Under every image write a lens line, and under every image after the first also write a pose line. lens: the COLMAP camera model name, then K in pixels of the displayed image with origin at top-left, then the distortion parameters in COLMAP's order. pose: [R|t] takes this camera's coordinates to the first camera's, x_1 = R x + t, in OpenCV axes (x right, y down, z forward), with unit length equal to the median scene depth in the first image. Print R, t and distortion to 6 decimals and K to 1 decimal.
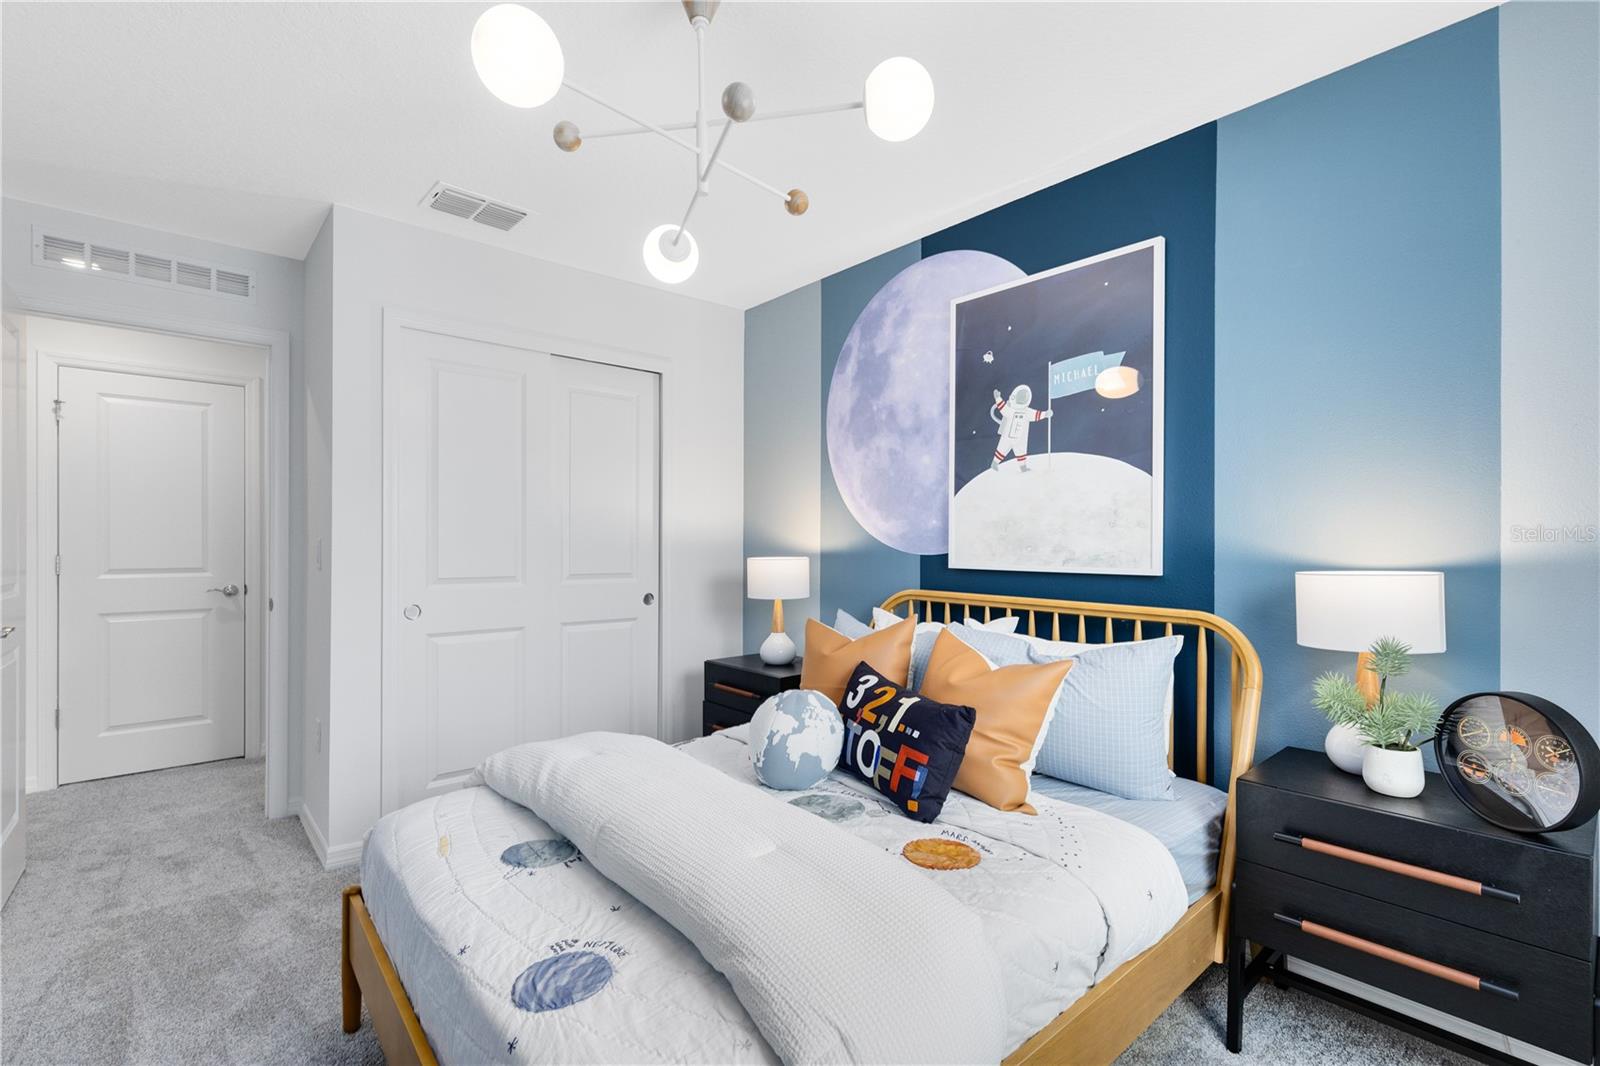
lens RADIAL K [[733.4, 0, 802.2], [0, 733.4, 540.3], [0, 0, 1]] dist [0.014196, -0.002743]
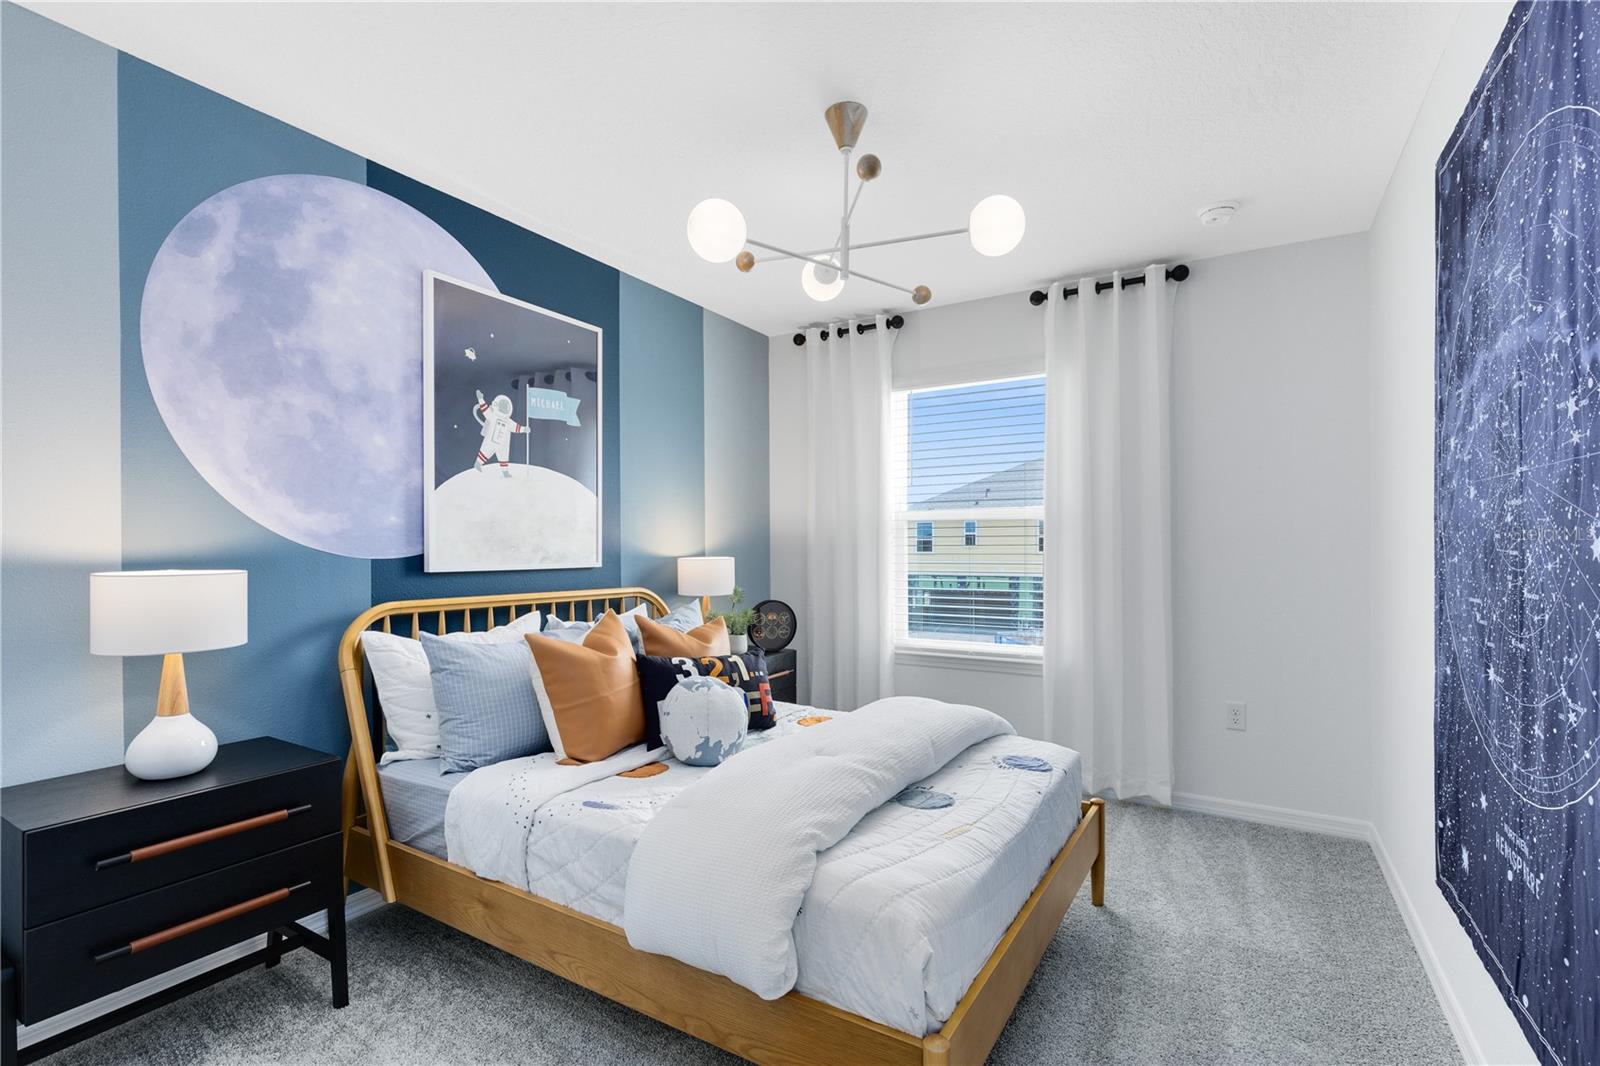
lens RADIAL K [[733.4, 0, 802.8], [0, 733.4, 542.2], [0, 0, 1]] dist [0.014196, -0.002743]
pose [[-0.307988, 0.002479, 0.951387, -0.766647], [-0.002842, 0.999990, -0.003526, 0.003421], [-0.951386, -0.003790, -0.307978, 0.829155]]
